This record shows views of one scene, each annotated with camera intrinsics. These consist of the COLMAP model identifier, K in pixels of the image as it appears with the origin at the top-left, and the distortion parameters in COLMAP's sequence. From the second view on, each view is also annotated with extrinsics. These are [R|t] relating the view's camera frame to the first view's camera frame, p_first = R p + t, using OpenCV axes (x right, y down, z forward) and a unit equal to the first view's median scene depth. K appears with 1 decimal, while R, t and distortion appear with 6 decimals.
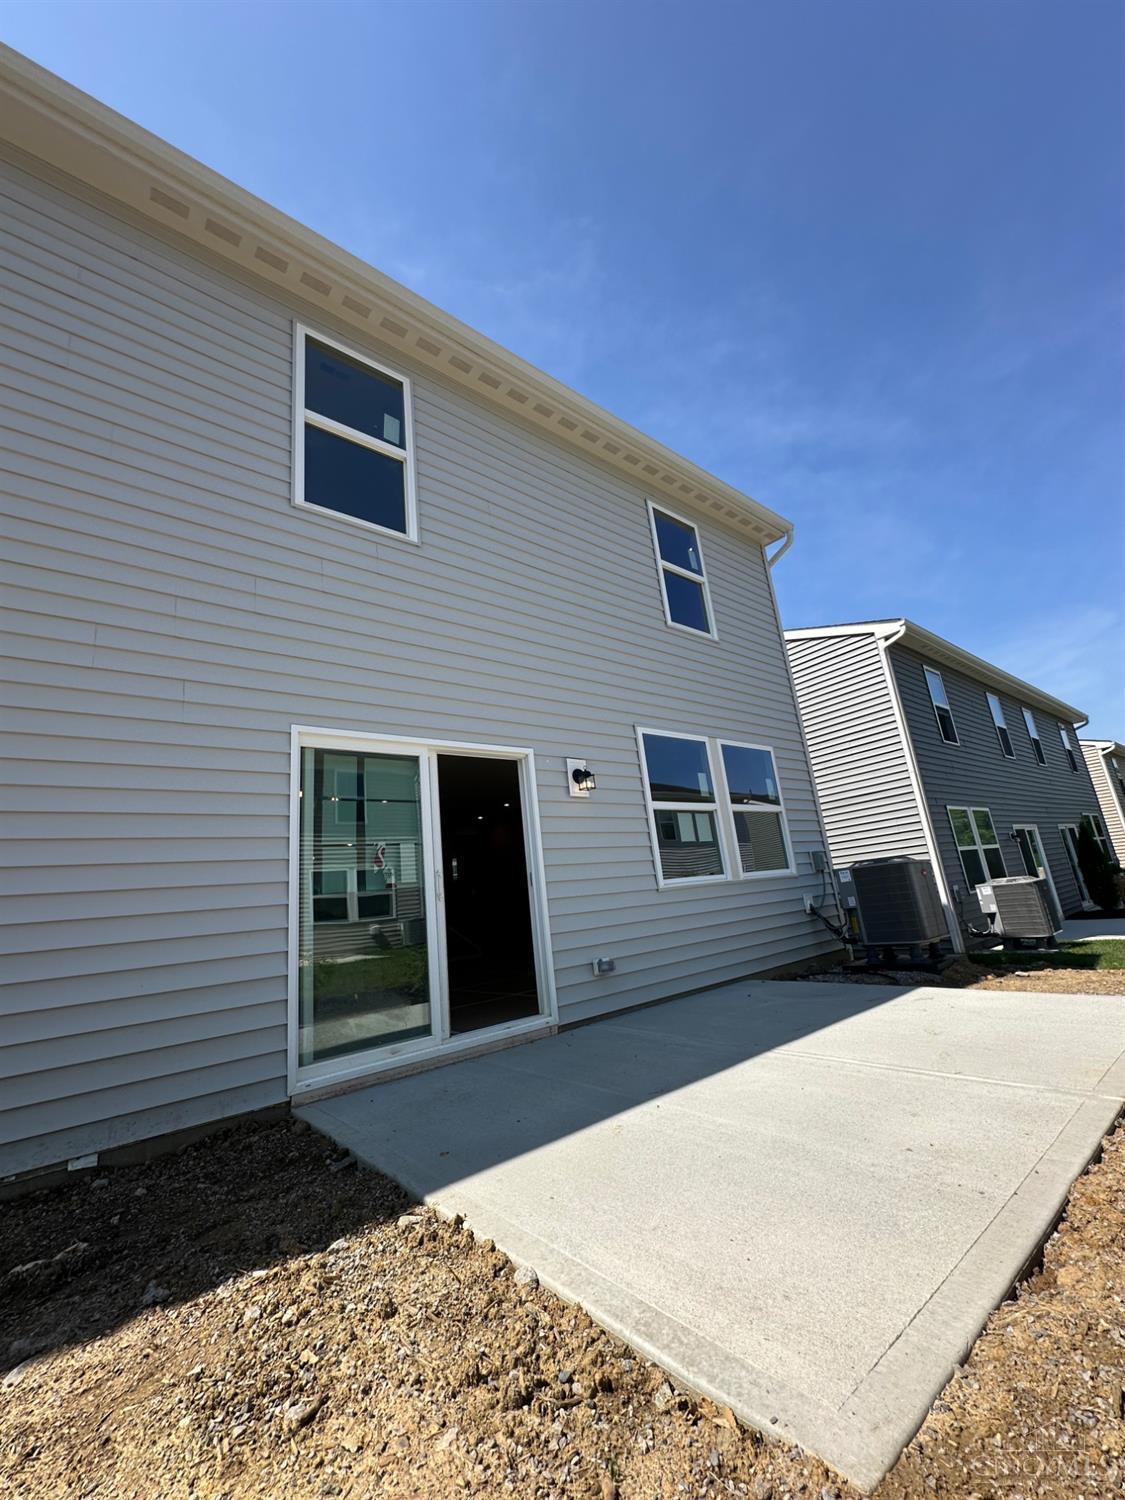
lens RADIAL K [[599.7, 0, 563.2], [0, 599.7, 749.2], [0, 0, 1]] dist [-0.003021, 0.000900]
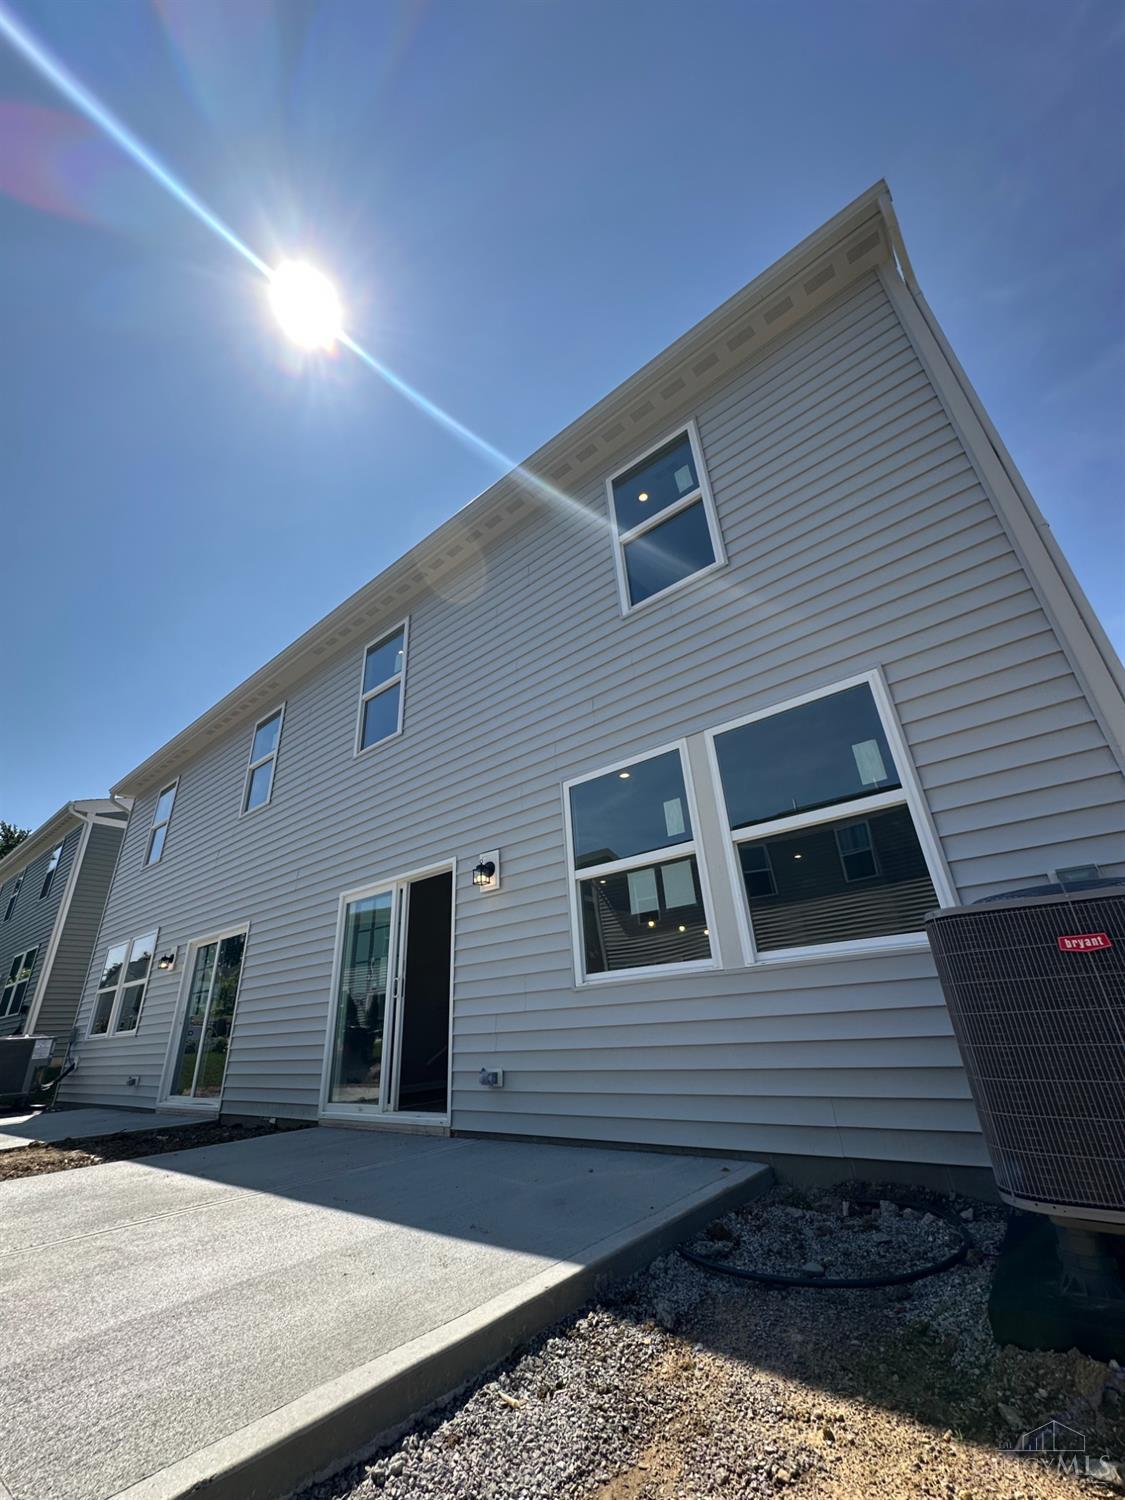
lens RADIAL K [[599.7, 0, 563.2], [0, 599.7, 749.2], [0, 0, 1]] dist [-0.003021, 0.000900]
pose [[0.197249, -0.331724, -0.922525, 0.880954], [0.276542, 0.921625, -0.272271, 0.142233], [0.940541, -0.201412, 0.273525, 0.759806]]
